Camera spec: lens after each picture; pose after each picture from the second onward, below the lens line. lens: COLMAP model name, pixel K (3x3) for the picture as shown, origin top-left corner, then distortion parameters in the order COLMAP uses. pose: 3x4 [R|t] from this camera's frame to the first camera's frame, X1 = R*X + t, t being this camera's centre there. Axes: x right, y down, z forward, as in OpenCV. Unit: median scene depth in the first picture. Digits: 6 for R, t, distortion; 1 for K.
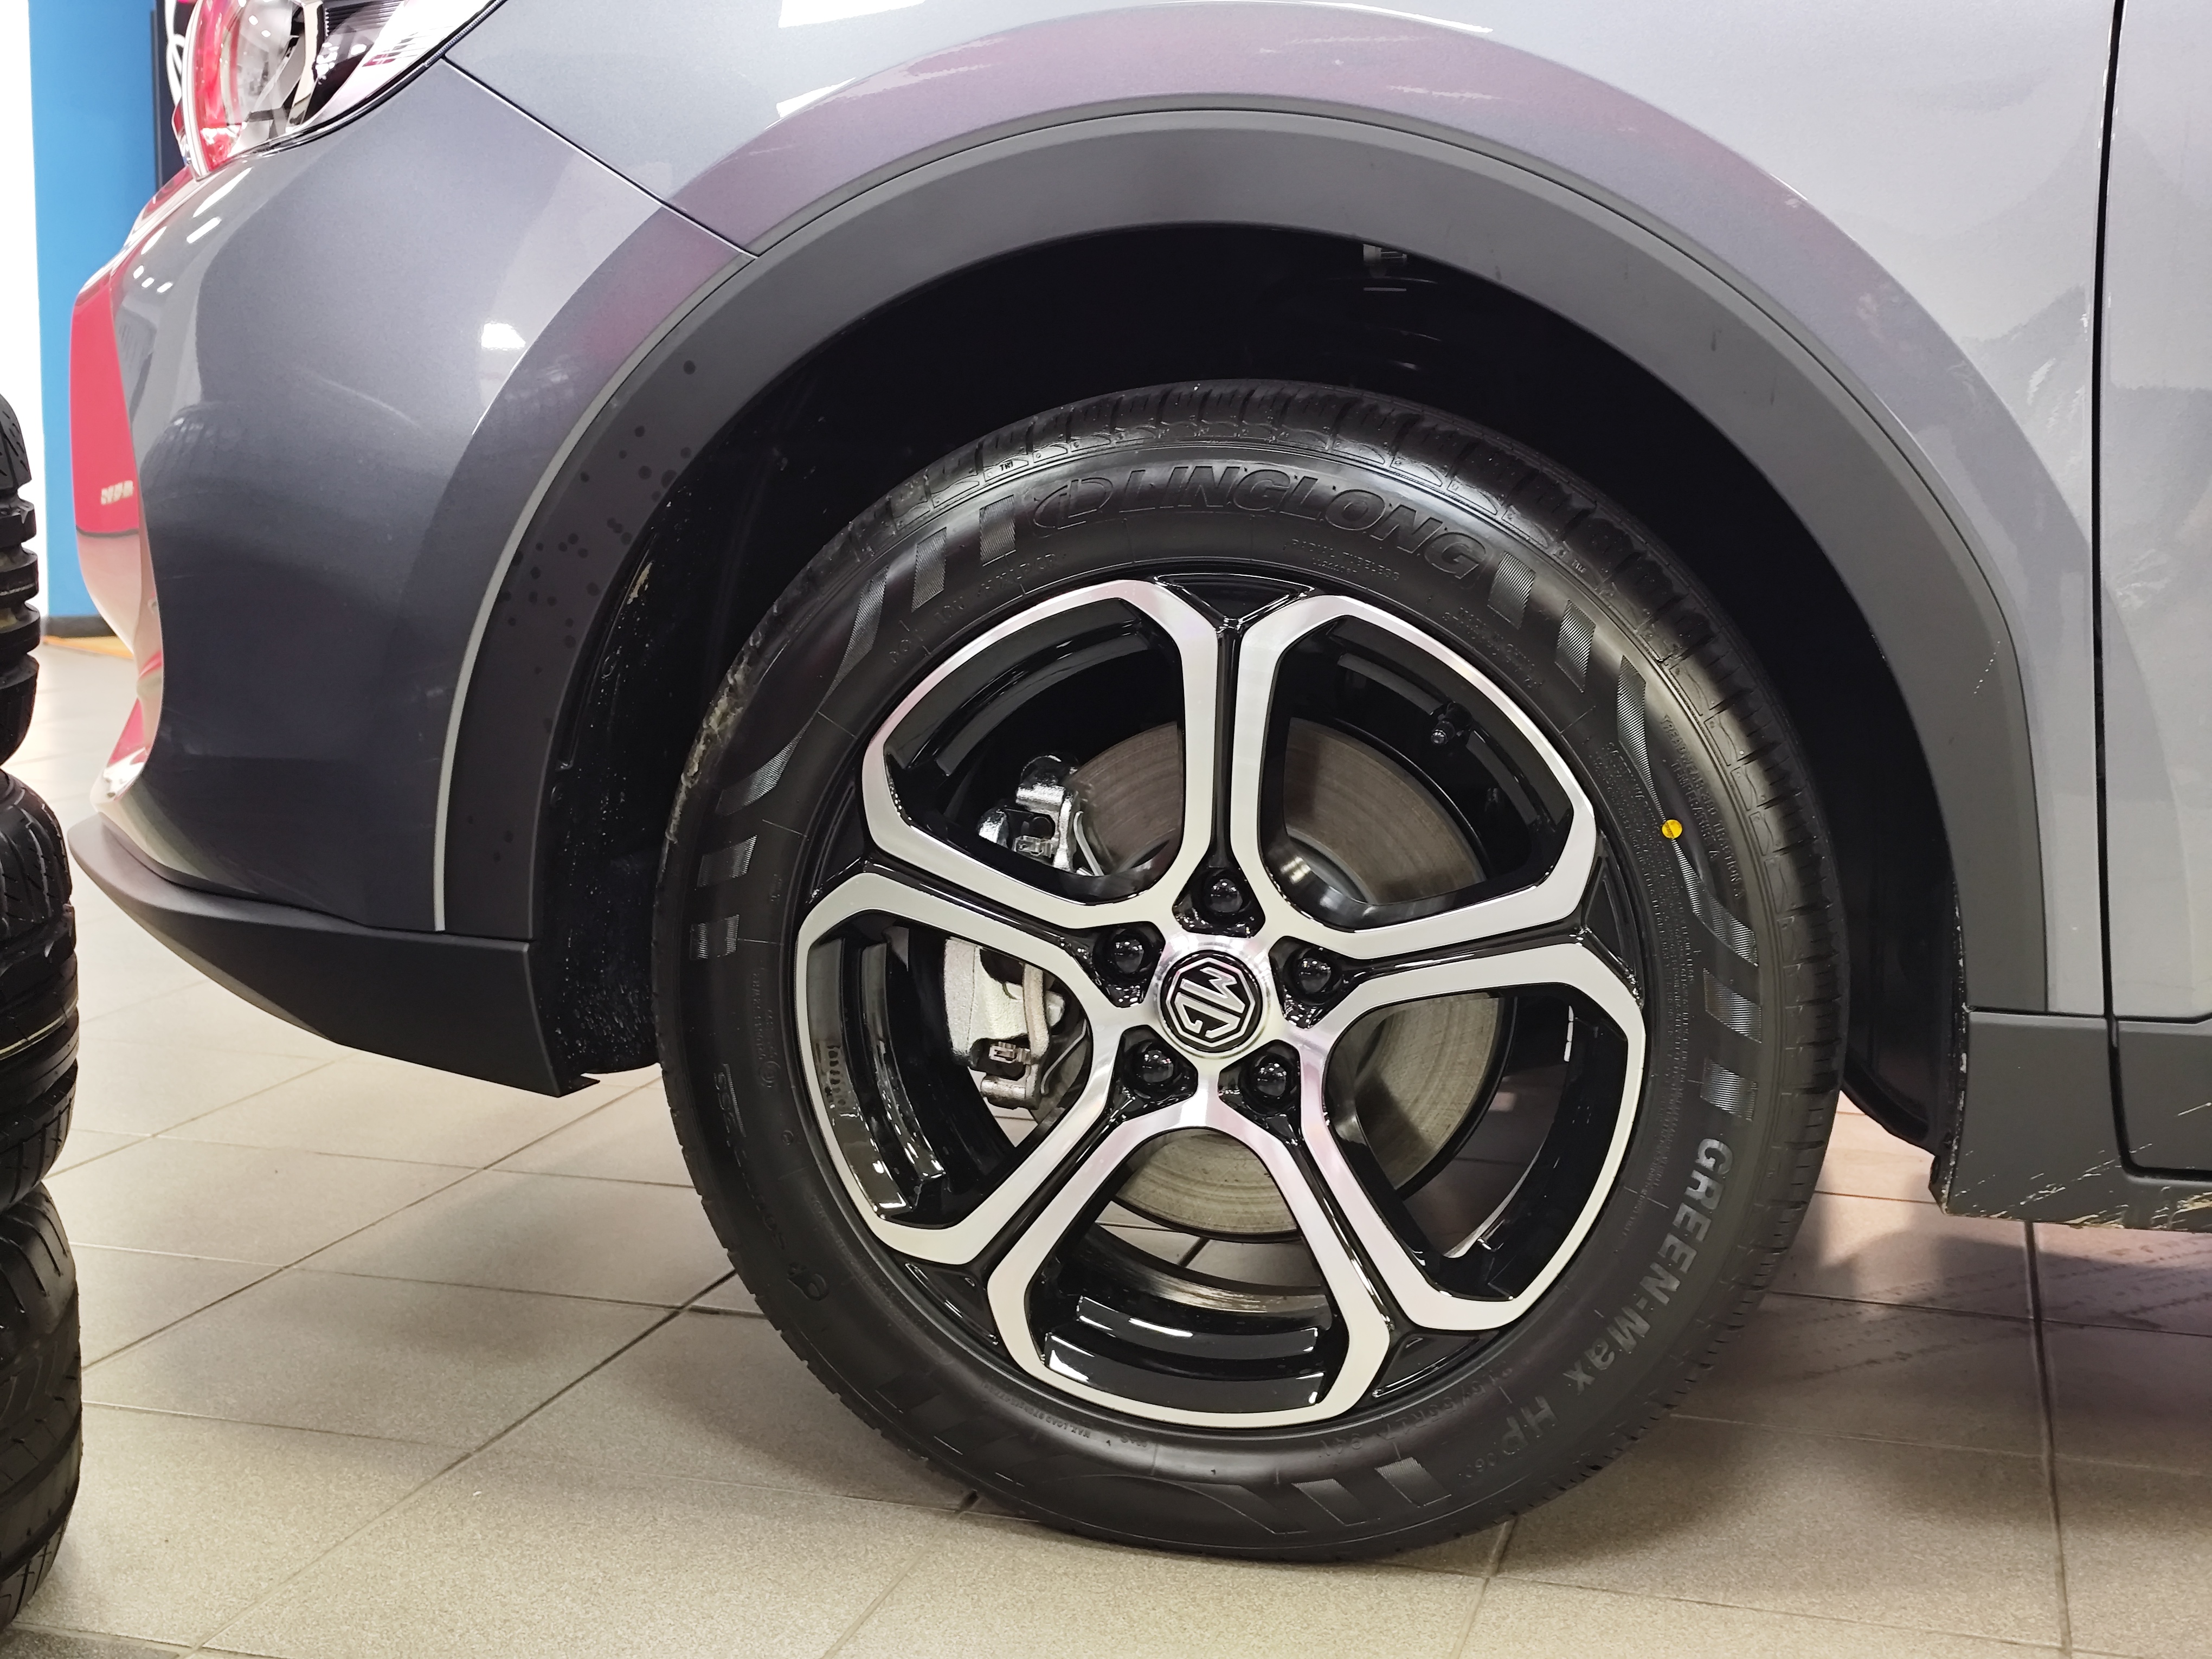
lens RADIAL K [[3030.1, 0, 1118.7], [0, 3030.1, 831.6], [0, 0, 1]] dist [0.052994, 0.000000]
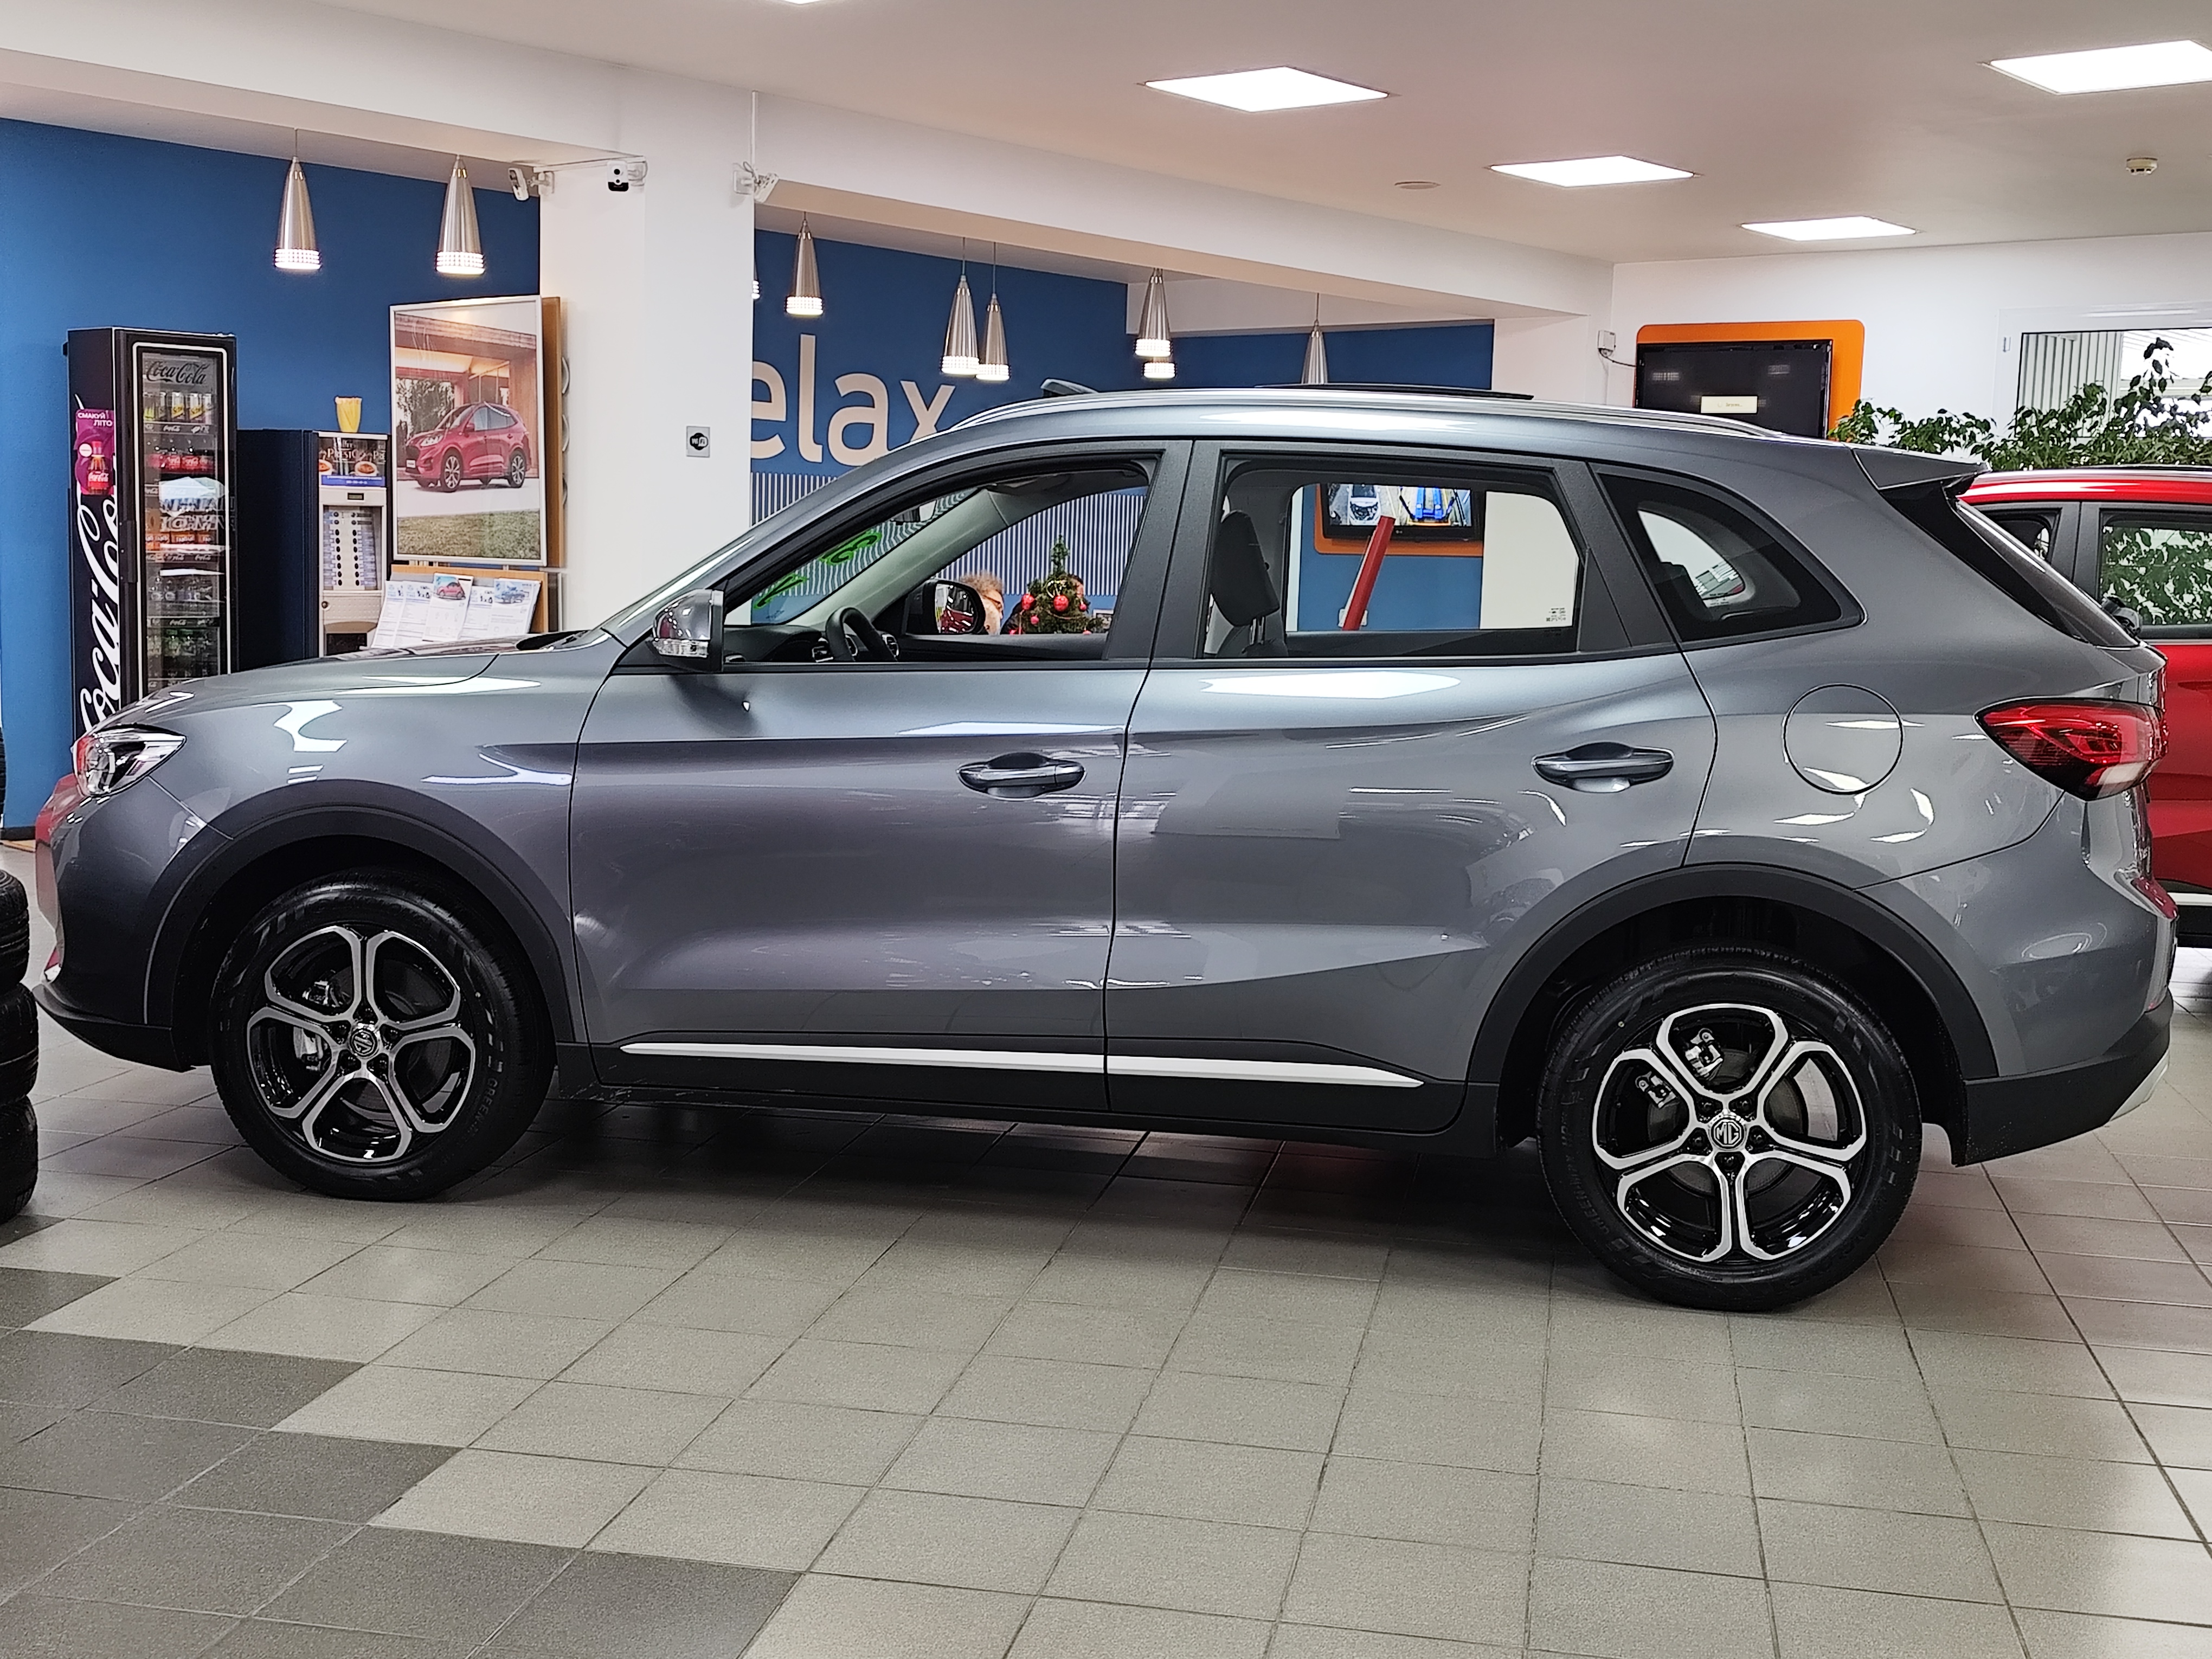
lens RADIAL K [[2420.2, 0, 1089.5], [0, 2420.2, 811.0], [0, 0, 1]] dist [0.005603, 0.000000]
pose [[0.996052, -0.003910, 0.088691, 0.630744], [0.007833, 0.999004, -0.043938, -0.084473], [-0.088431, 0.044459, 0.995090, -1.933463]]
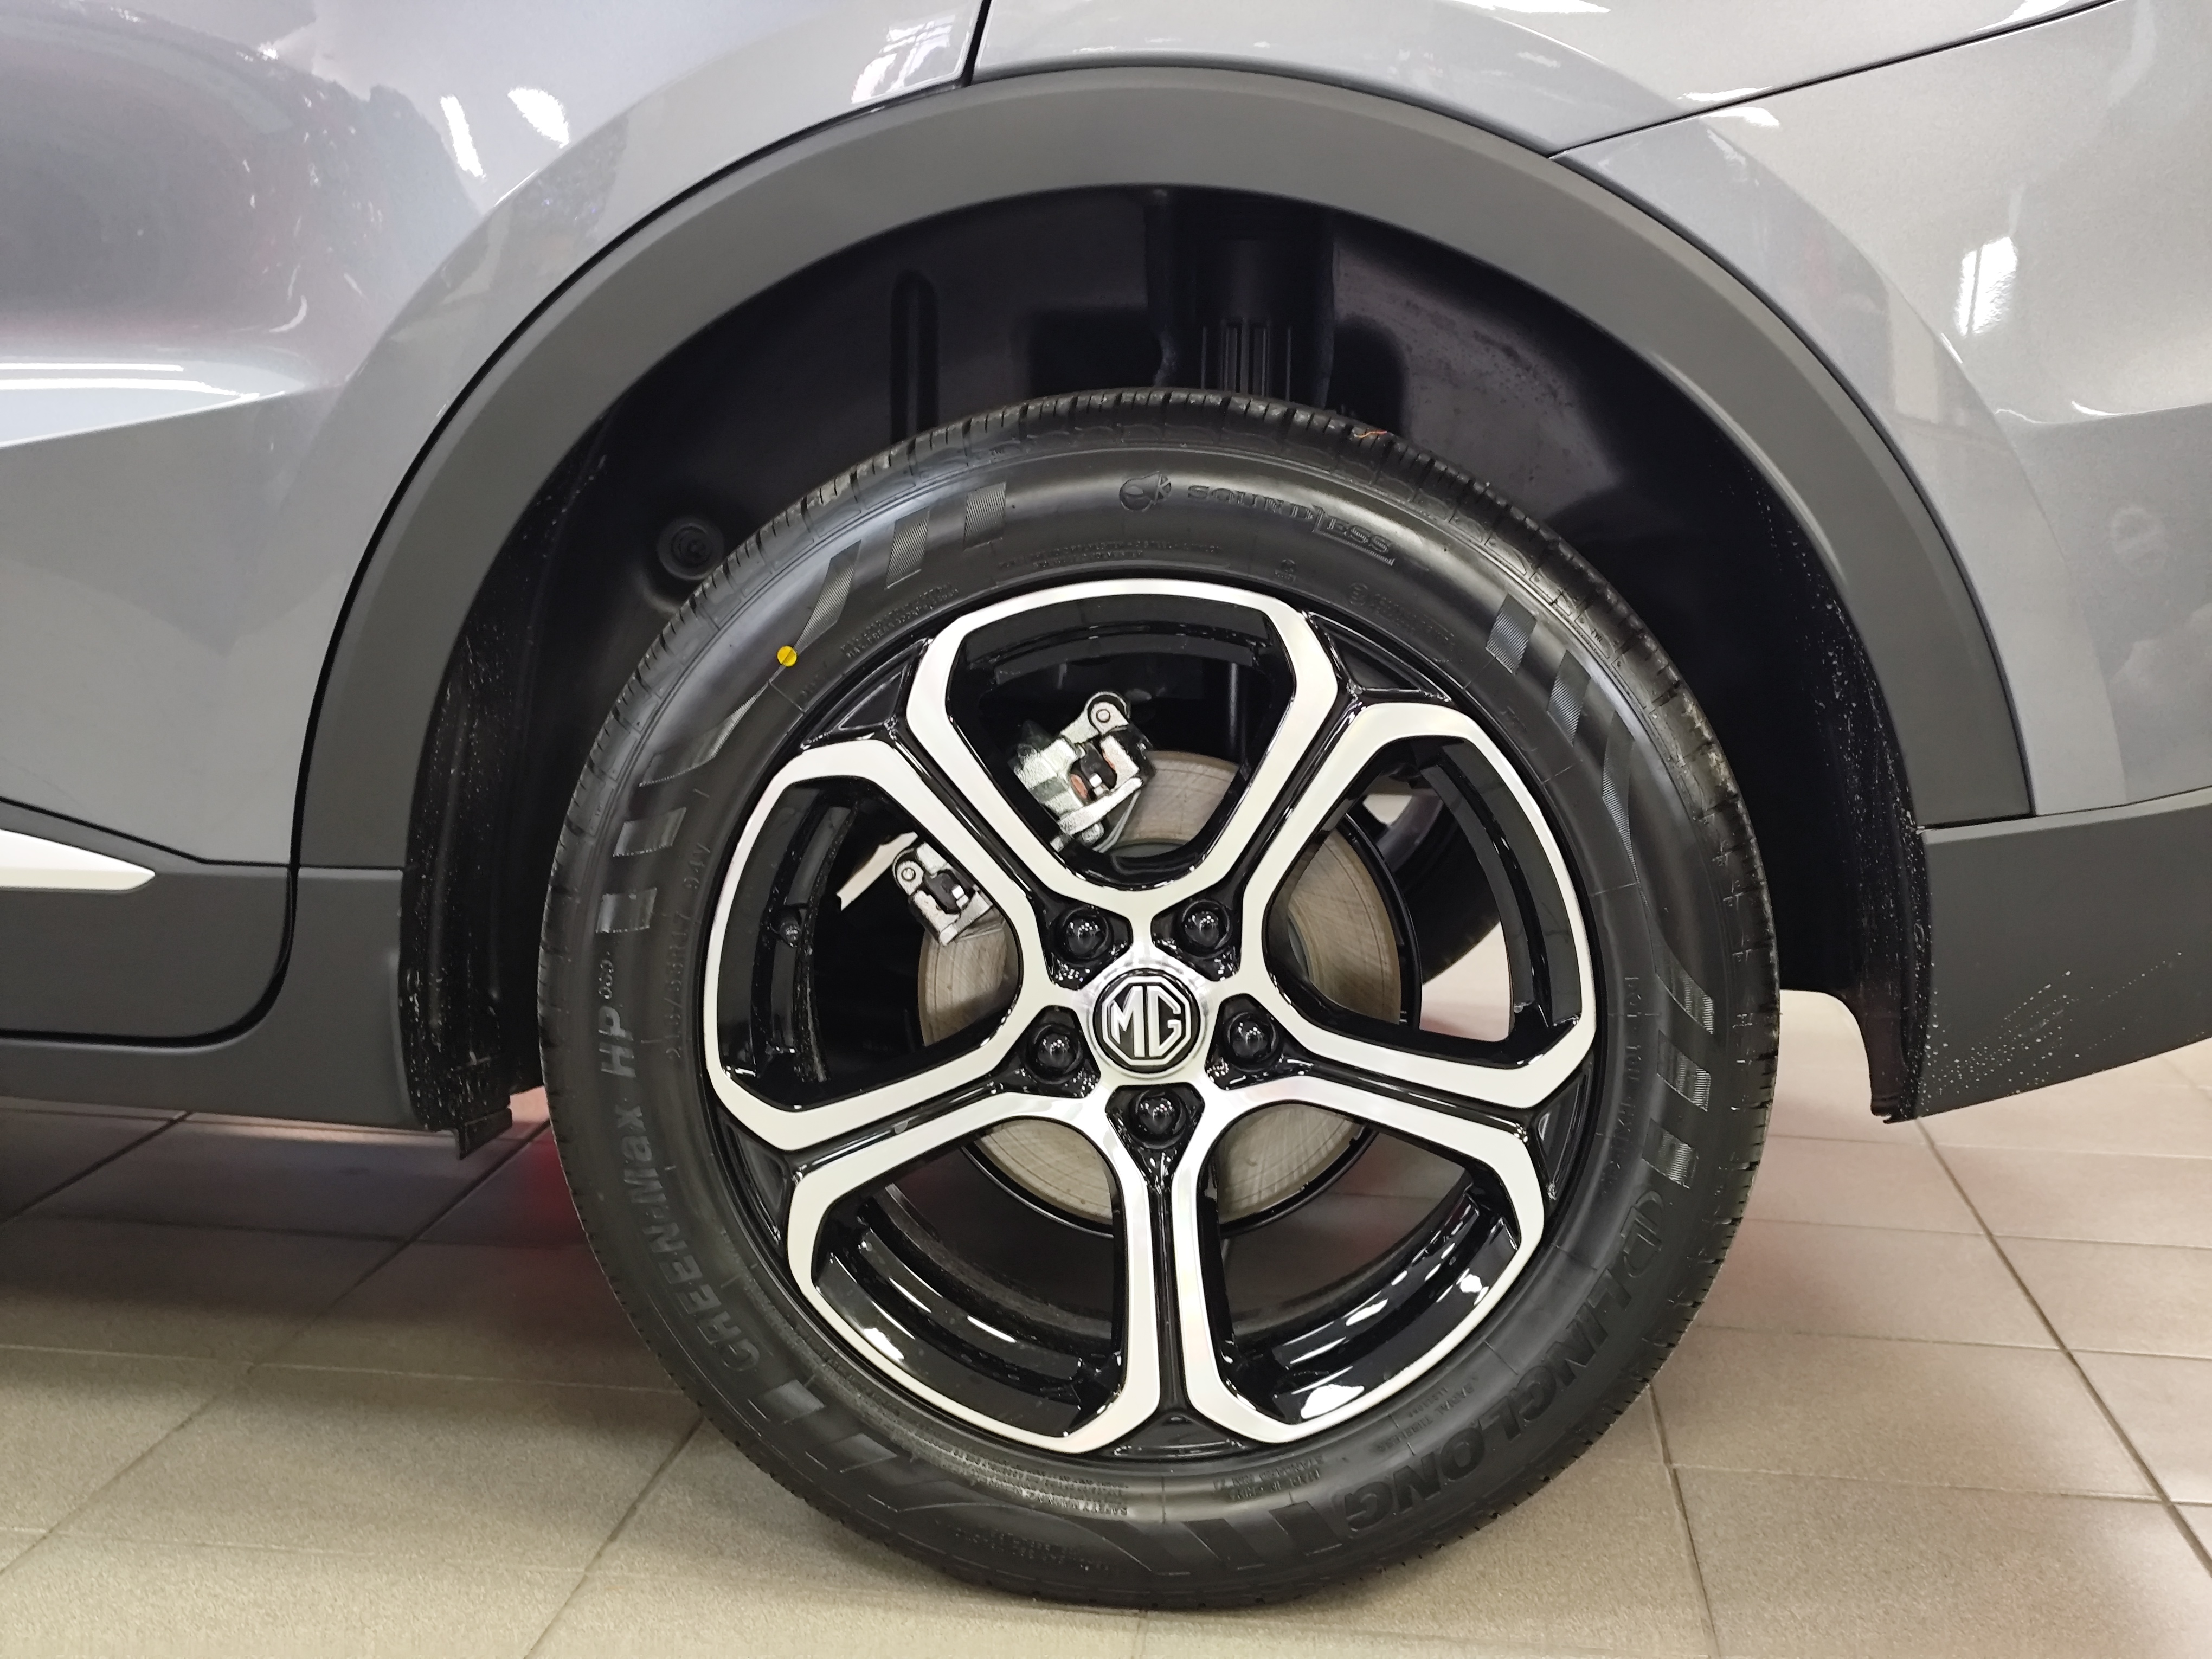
lens RADIAL K [[3030.1, 0, 1099.8], [0, 3030.1, 812.6], [0, 0, 1]] dist [0.052994, 0.000000]
pose [[0.980441, -0.010891, 0.196510, 1.336606], [0.013231, 0.999856, -0.010597, 0.095004], [-0.196366, 0.012989, 0.980445, -0.343574]]
